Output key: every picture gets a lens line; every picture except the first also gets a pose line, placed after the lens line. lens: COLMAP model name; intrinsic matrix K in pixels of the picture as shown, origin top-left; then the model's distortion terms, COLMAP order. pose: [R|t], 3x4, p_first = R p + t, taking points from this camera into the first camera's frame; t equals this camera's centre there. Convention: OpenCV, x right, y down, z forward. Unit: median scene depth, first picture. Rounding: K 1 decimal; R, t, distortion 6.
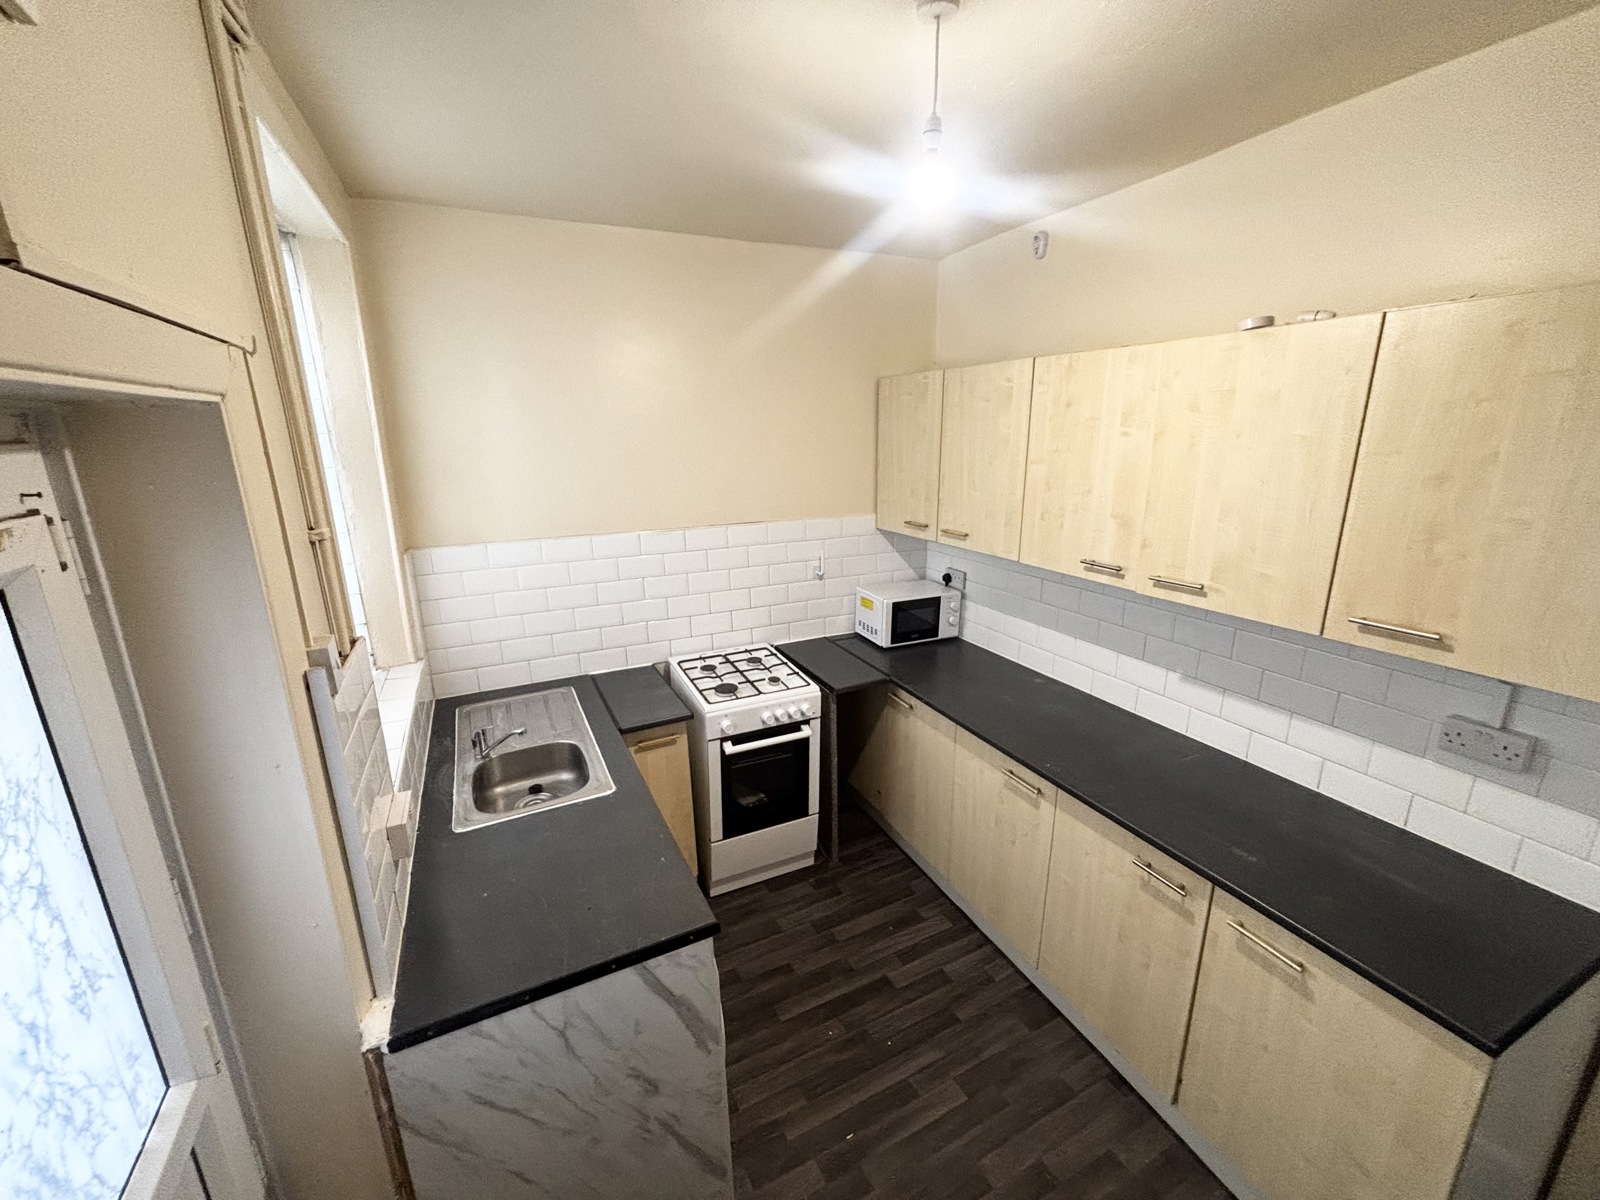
lens RADIAL K [[647.0, 0, 800.0], [0, 647.0, 600.0], [0, 0, 1]] dist [-0.001280, 0.000427]
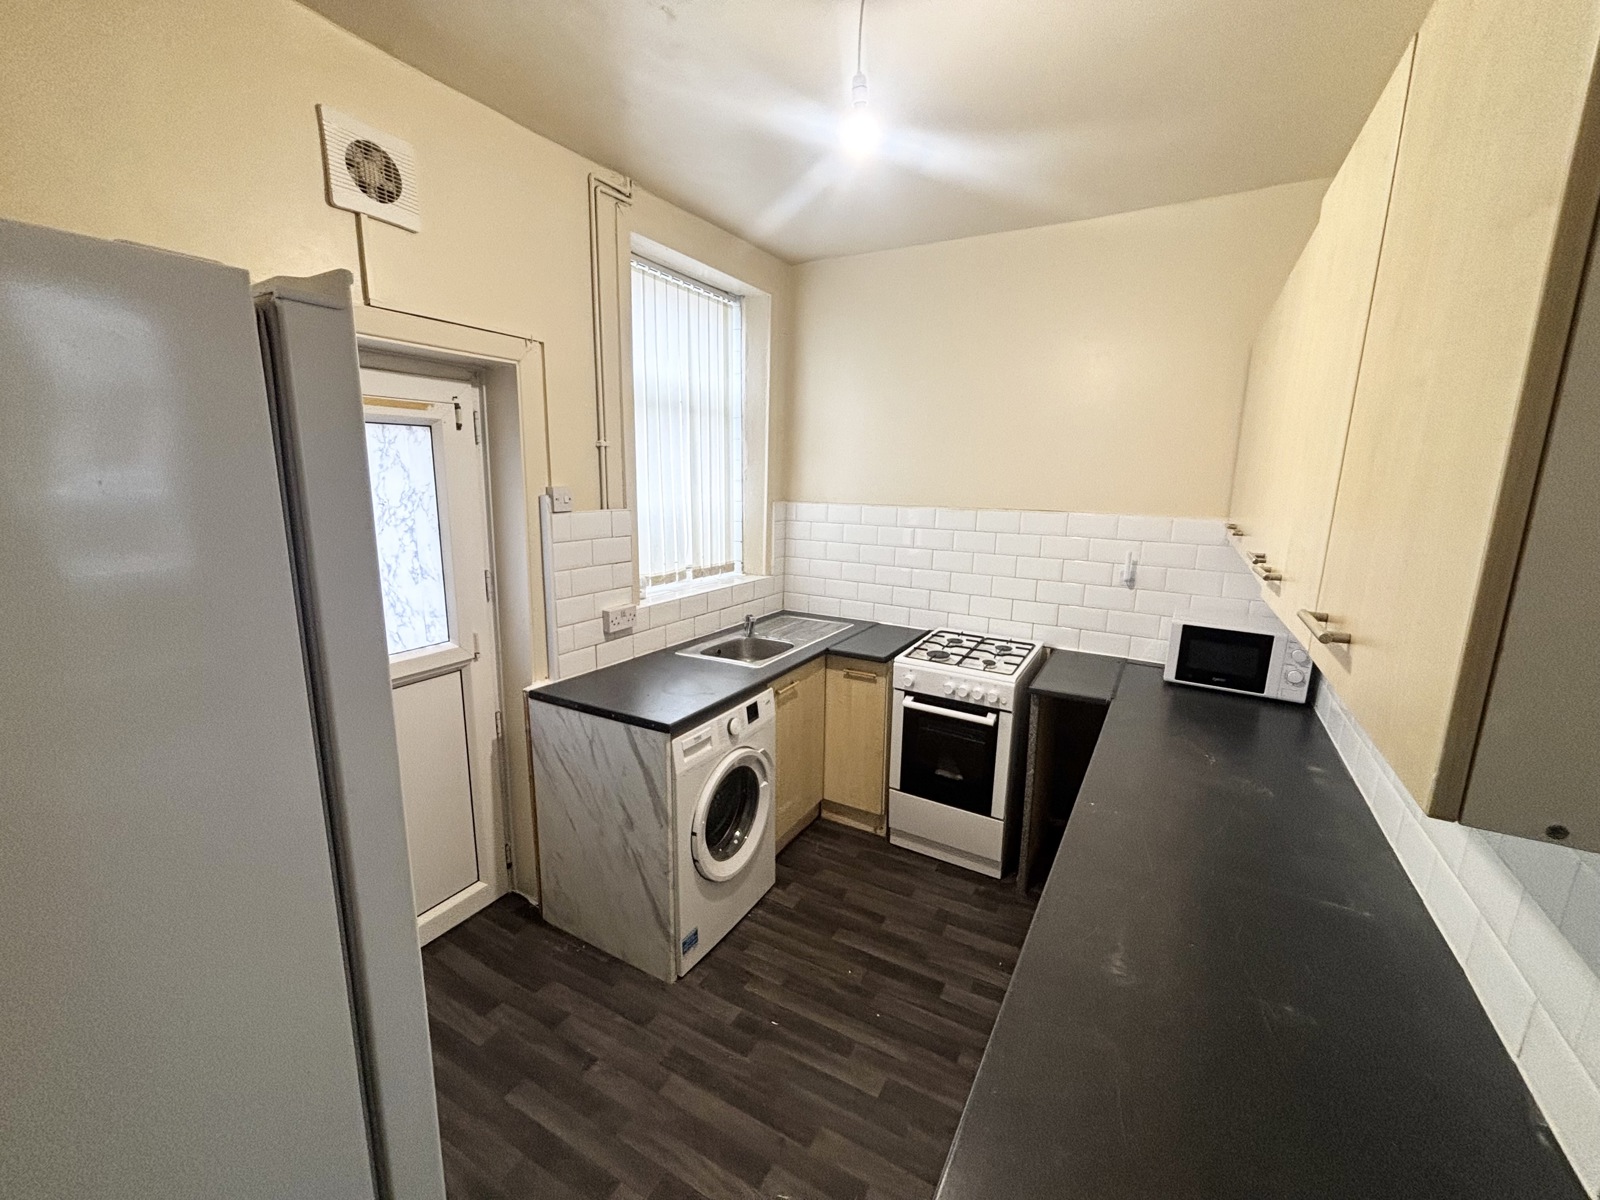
lens RADIAL K [[647.0, 0, 800.0], [0, 647.0, 600.0], [0, 0, 1]] dist [-0.001280, 0.000427]
pose [[0.569380, 0.181195, -0.801857, 0.614673], [-0.239252, 0.969708, 0.049237, 0.057490], [0.786489, 0.163811, 0.595484, 0.198687]]
